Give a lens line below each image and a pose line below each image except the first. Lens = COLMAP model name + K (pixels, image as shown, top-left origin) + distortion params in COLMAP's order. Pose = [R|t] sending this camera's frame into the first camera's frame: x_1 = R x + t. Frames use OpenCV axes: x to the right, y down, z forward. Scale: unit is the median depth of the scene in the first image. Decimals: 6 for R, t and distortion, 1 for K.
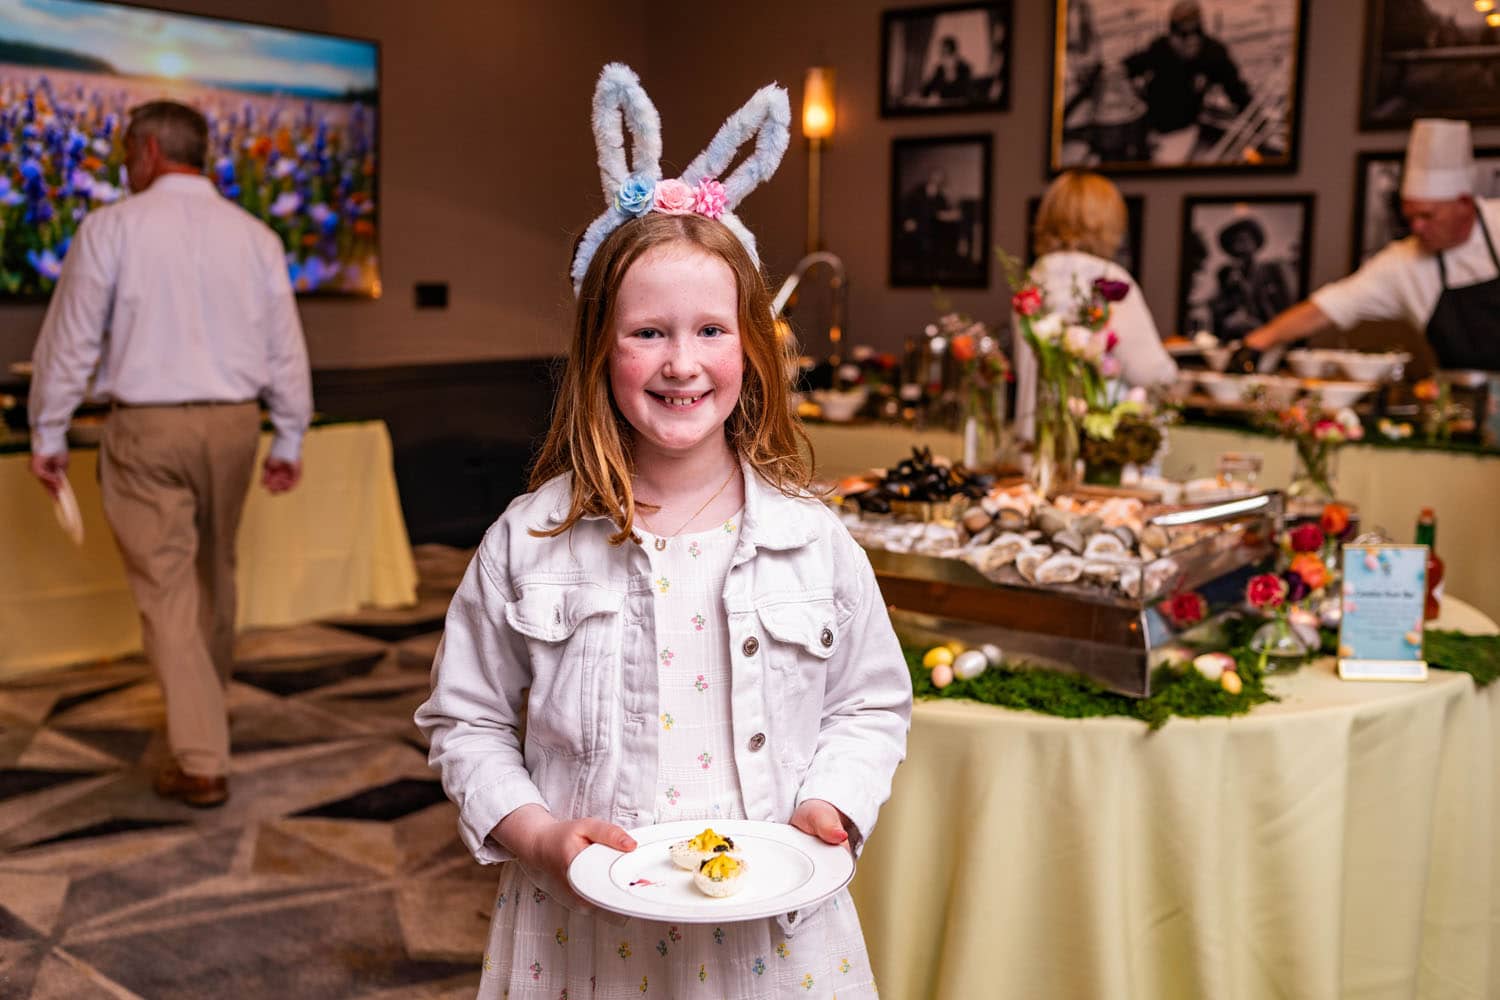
lens RADIAL K [[1718.3, 0, 750.0], [0, 1718.3, 500.0], [0, 0, 1]] dist [0.094732, -0.053885]
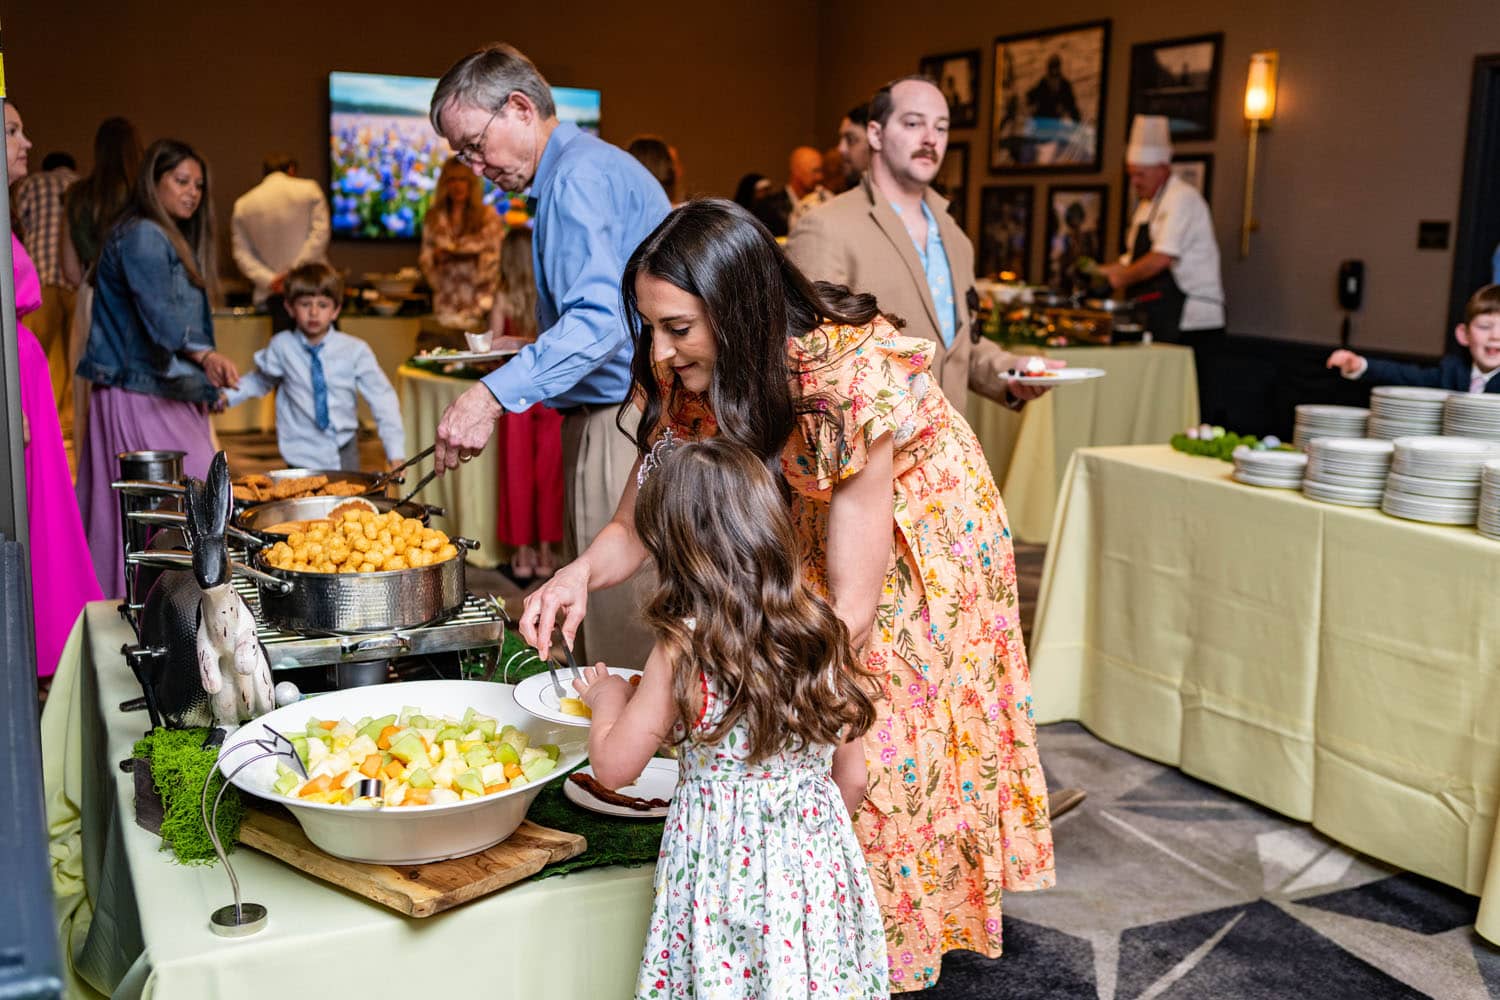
lens RADIAL K [[1718.3, 0, 750.0], [0, 1718.3, 500.0], [0, 0, 1]] dist [0.094732, -0.053885]
pose [[0.889355, 0.086658, -0.448930, 0.708023], [-0.078277, 0.996236, 0.037235, 0.056016], [0.450467, 0.002026, 0.892791, -0.428023]]
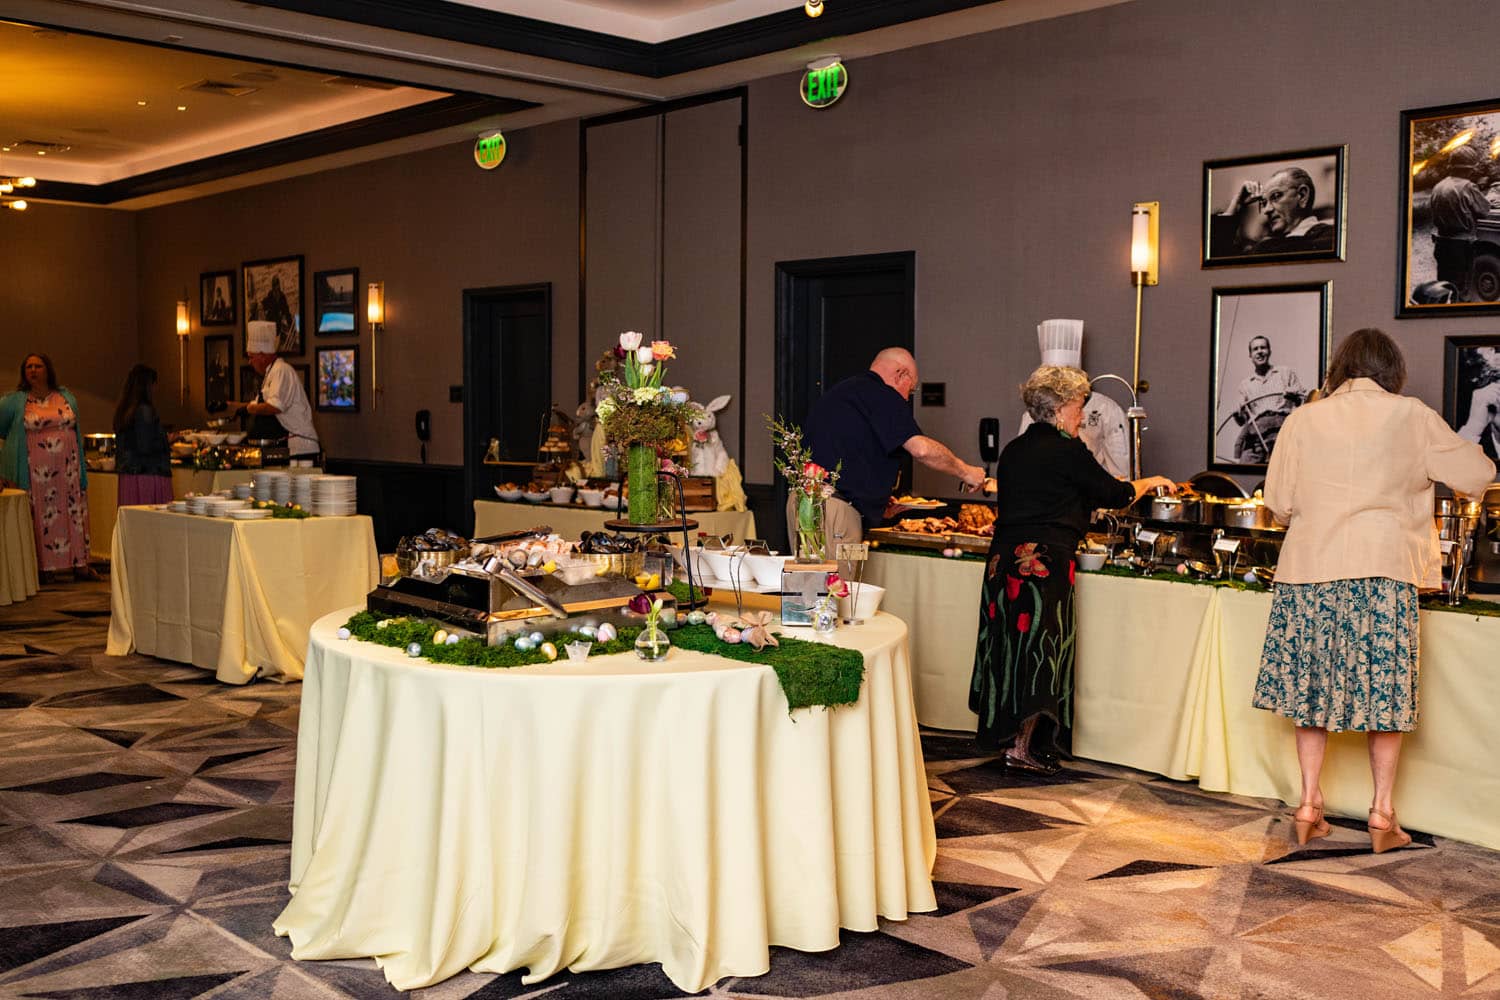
lens RADIAL K [[1718.3, 0, 750.0], [0, 1718.3, 500.0], [0, 0, 1]] dist [0.094732, -0.053885]
pose [[0.976134, 0.012312, -0.216819, 1.285335], [-0.029235, 0.996753, -0.075021, 0.134514], [0.215191, 0.079570, 0.973325, -0.939719]]
